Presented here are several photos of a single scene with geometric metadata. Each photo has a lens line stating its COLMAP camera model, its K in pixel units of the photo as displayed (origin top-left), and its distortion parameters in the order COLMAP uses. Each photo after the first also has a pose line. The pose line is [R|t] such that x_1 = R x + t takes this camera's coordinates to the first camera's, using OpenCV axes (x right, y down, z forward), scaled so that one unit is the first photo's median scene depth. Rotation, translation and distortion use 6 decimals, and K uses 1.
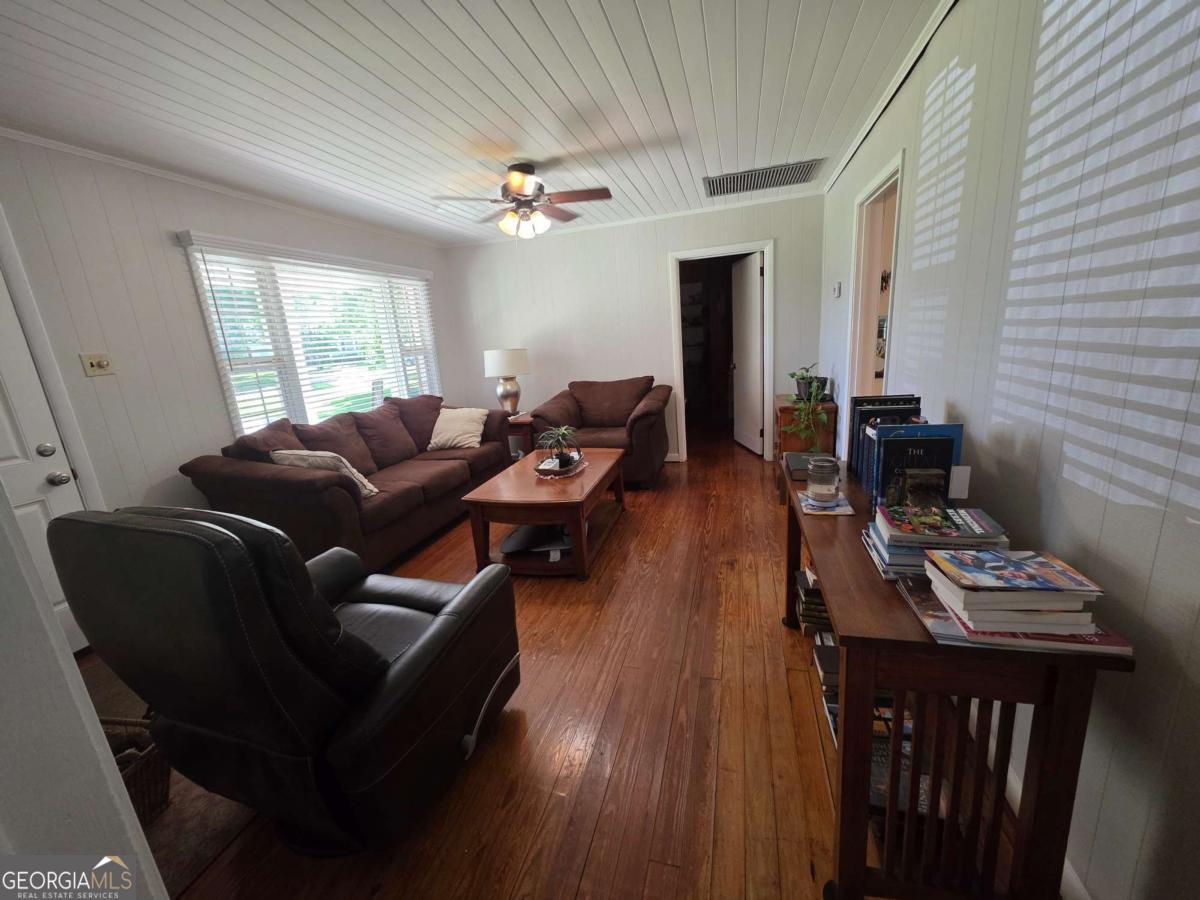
lens RADIAL K [[482.2, 0, 598.2], [0, 482.2, 452.9], [0, 0, 1]] dist [0.001117, 0.000041]
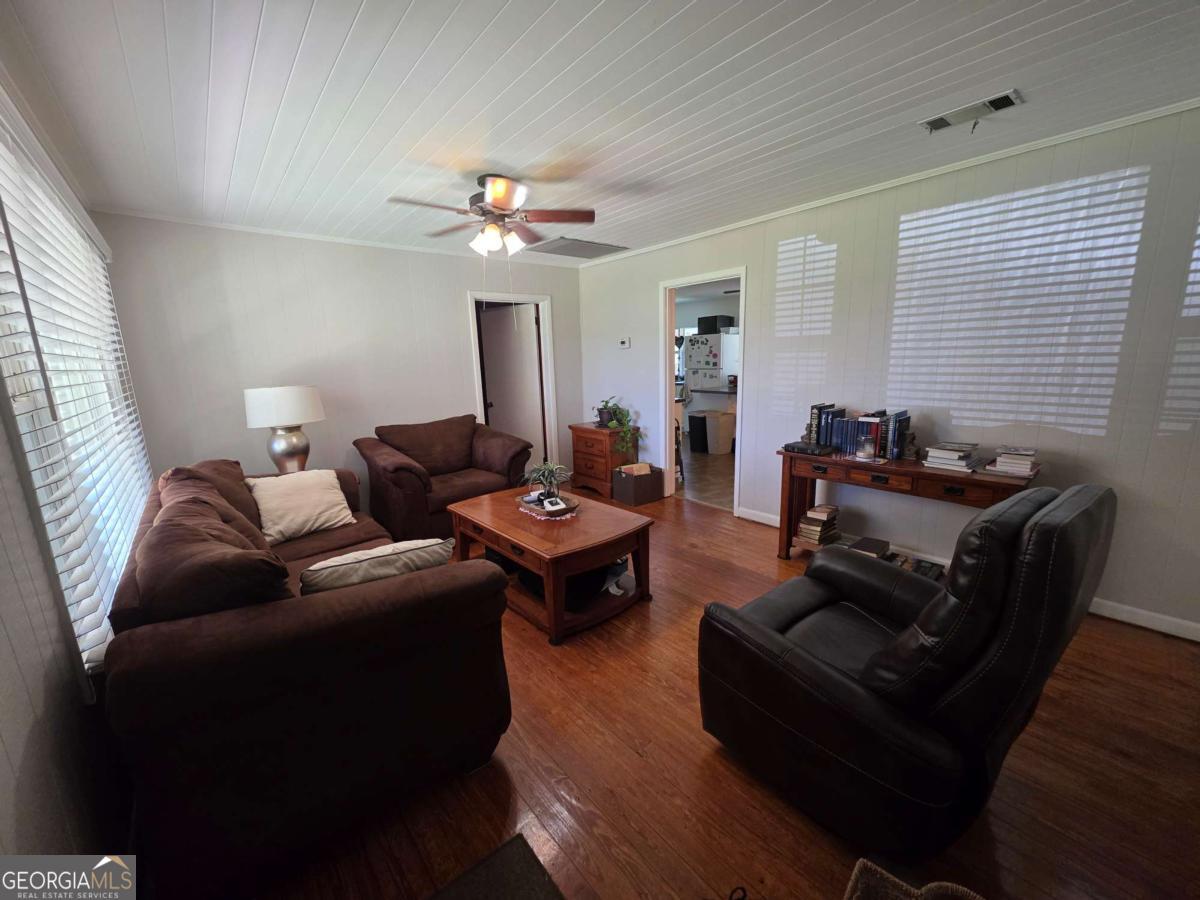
lens RADIAL K [[482.2, 0, 598.5], [0, 482.2, 445.2], [0, 0, 1]] dist [0.001117, 0.000041]
pose [[0.561087, -0.096358, 0.822129, -0.628445], [0.188729, 0.981934, -0.013716, -0.045618], [-0.805954, 0.162855, 0.569136, 0.308139]]
